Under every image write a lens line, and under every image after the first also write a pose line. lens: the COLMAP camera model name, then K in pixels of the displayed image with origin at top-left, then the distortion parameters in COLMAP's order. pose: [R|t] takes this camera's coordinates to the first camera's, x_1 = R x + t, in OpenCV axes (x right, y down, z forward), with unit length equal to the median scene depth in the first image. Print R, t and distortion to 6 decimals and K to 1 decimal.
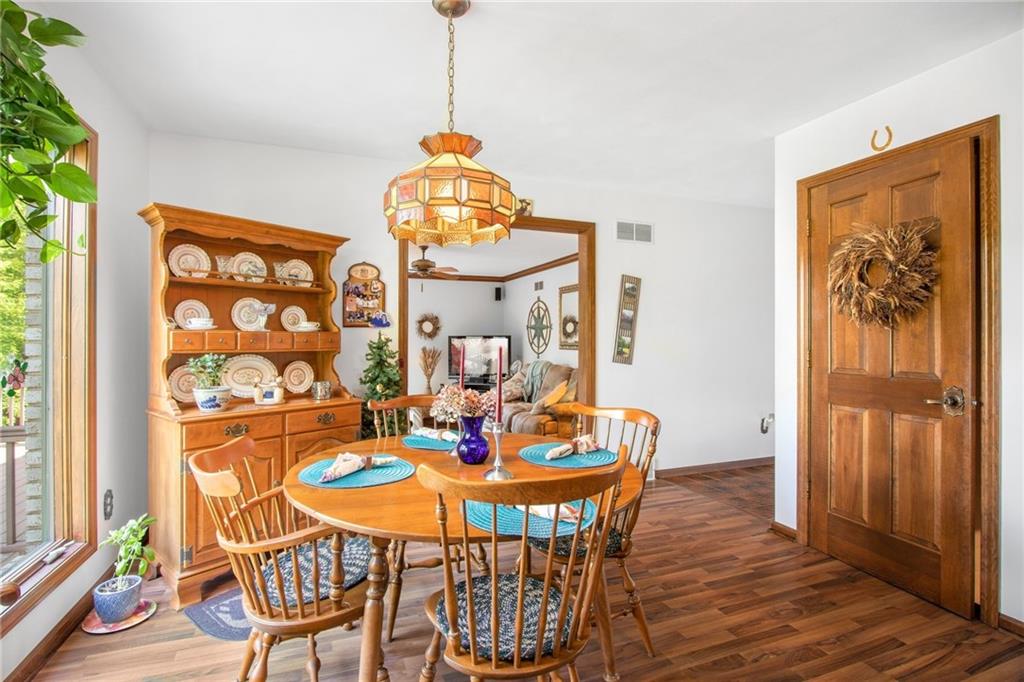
lens RADIAL K [[474.7, 0, 513.0], [0, 474.7, 340.4], [0, 0, 1]] dist [-0.012747, 0.000363]
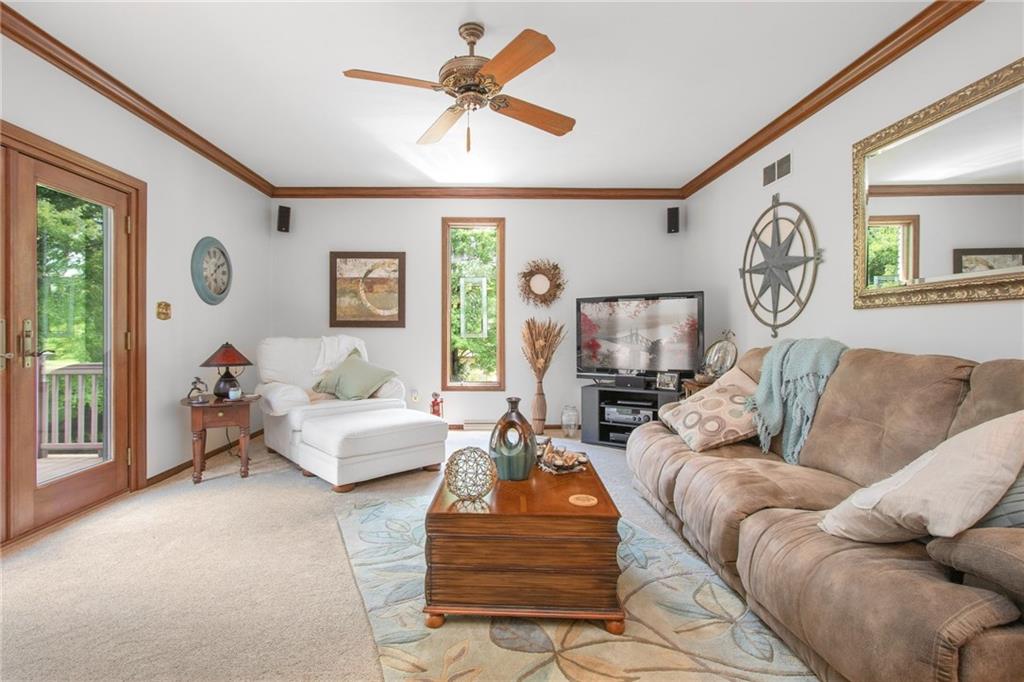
lens RADIAL K [[474.7, 0, 503.3], [0, 474.7, 337.8], [0, 0, 1]] dist [-0.012747, 0.000363]
pose [[0.937088, 0.001265, -0.349091, -0.026382], [0.000177, 0.999992, 0.004099, 0.033518], [0.349093, -0.003903, 0.937080, 0.479311]]
